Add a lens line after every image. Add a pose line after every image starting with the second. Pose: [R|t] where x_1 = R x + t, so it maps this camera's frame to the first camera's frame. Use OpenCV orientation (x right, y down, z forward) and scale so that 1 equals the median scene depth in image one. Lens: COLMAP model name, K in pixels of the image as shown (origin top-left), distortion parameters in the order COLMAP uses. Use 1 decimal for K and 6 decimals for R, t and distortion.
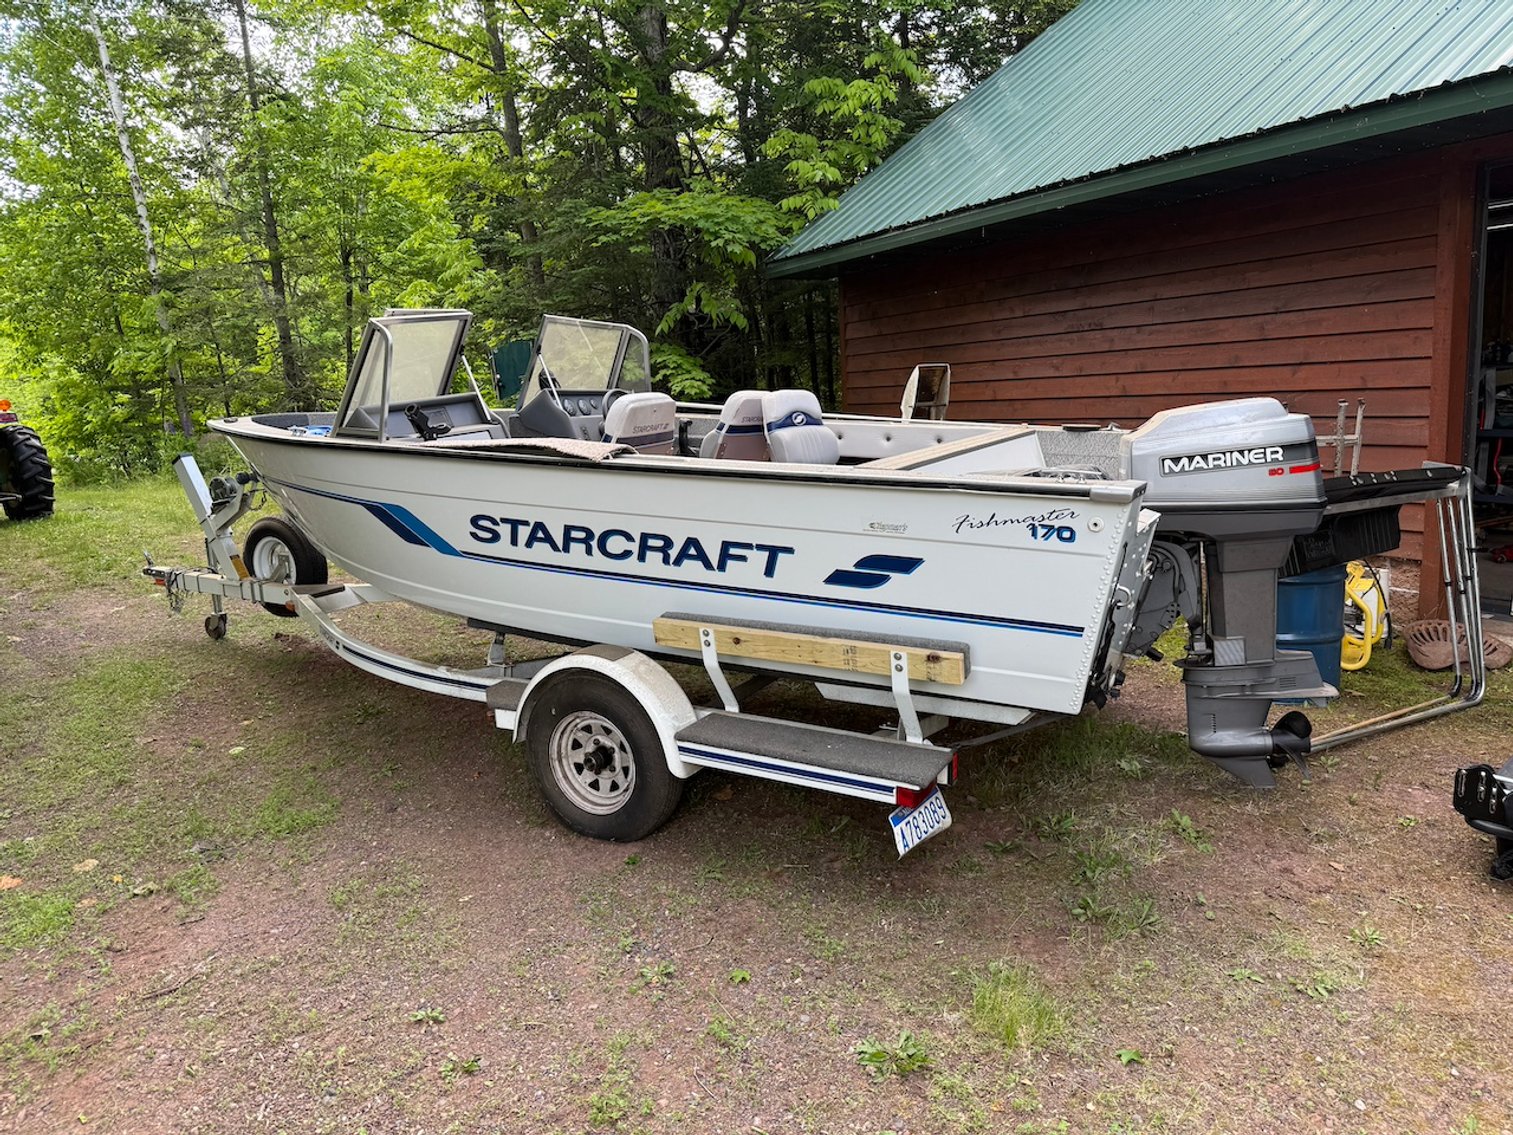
lens RADIAL K [[1083.6, 0, 757.8], [0, 1083.6, 602.4], [0, 0, 1]] dist [-0.001937, -0.020763]
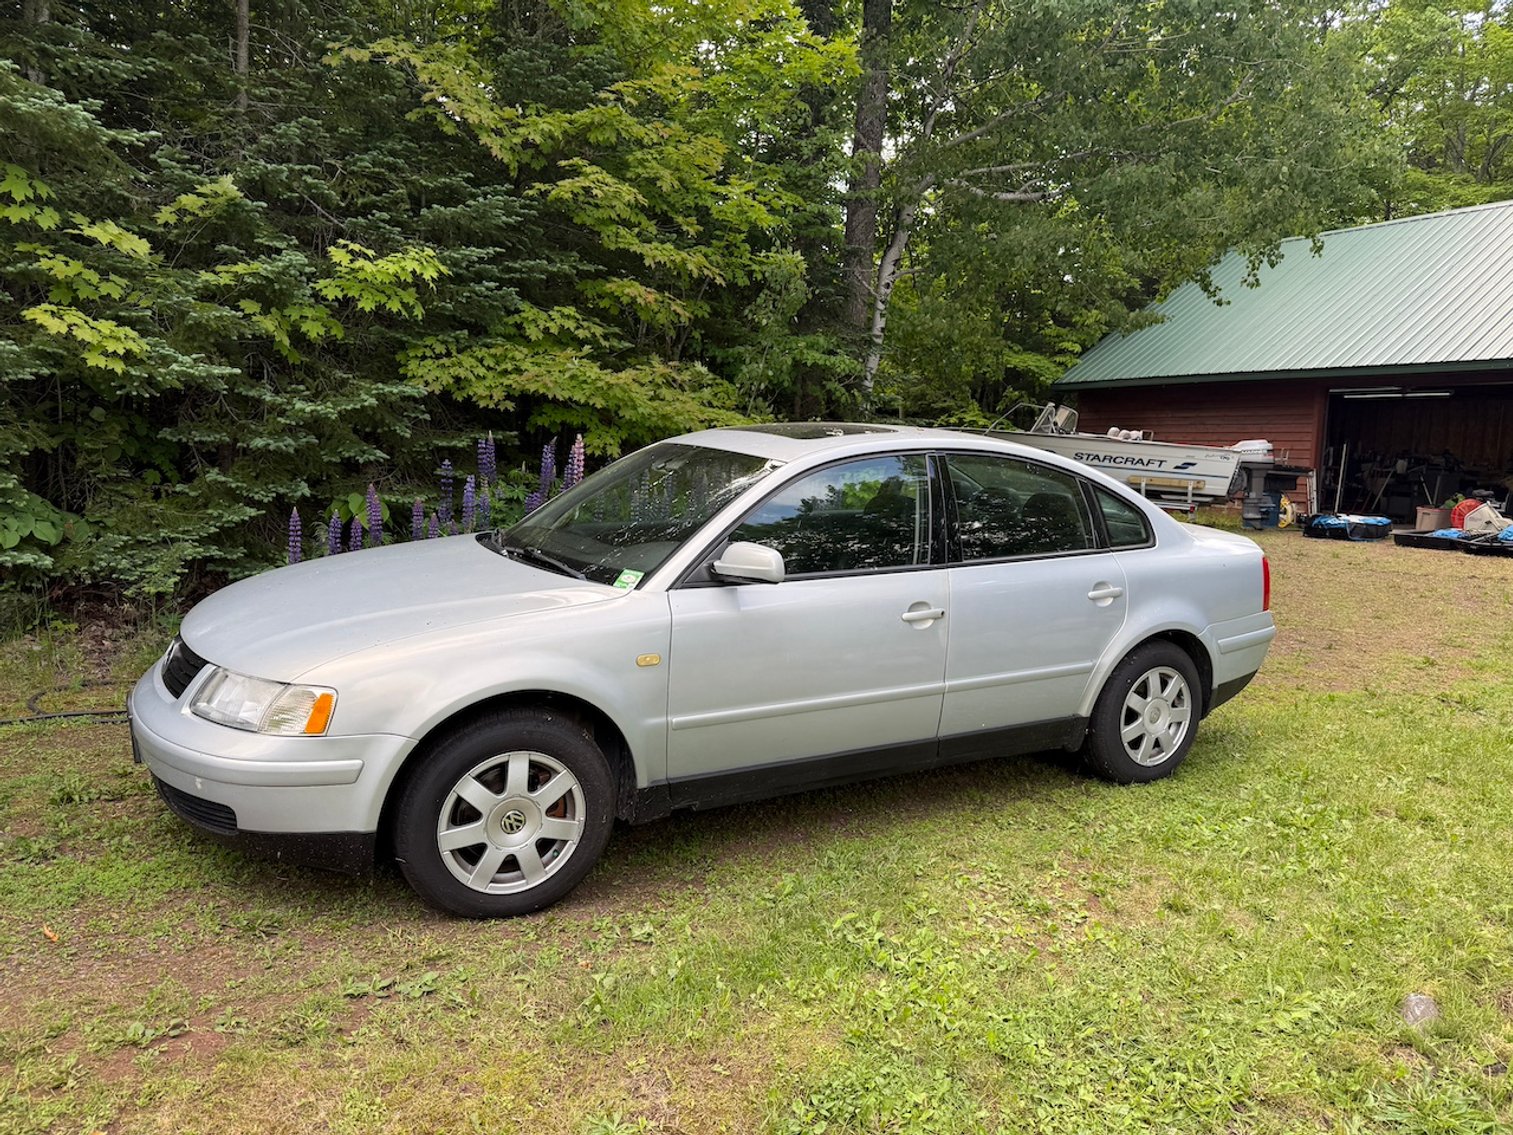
lens RADIAL K [[1083.6, 0, 757.8], [0, 1083.6, 602.4], [0, 0, 1]] dist [-0.001937, -0.020763]
pose [[0.995807, 0.089704, 0.017915, -1.692144], [-0.088349, 0.993912, -0.065835, 0.984880], [-0.023711, 0.063977, 0.997670, -3.489696]]
